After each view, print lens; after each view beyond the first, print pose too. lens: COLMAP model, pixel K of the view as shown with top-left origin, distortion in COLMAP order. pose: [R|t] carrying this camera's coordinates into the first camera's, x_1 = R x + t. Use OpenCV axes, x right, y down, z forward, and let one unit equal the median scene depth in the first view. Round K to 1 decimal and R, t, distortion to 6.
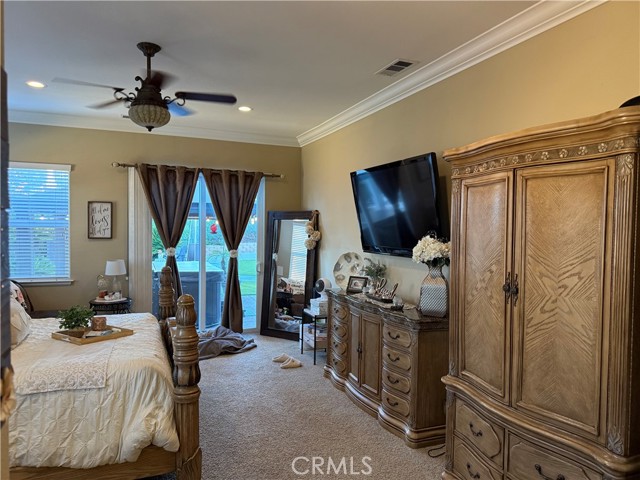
lens RADIAL K [[447.7, 0, 317.7], [0, 447.7, 242.8], [0, 0, 1]] dist [0.083403, -0.097407]
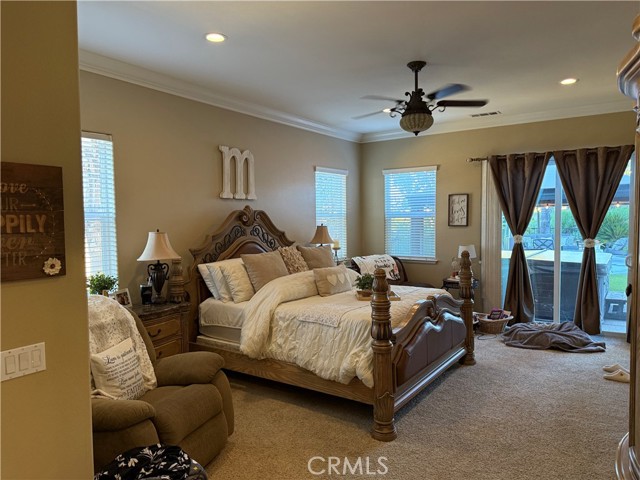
lens RADIAL K [[447.7, 0, 324.6], [0, 447.7, 241.3], [0, 0, 1]] dist [0.083403, -0.097407]
pose [[0.560699, 0.026582, -0.827593, 0.282672], [-0.011384, 0.999638, 0.024396, 0.005271], [0.827942, -0.004258, 0.560798, 0.073021]]
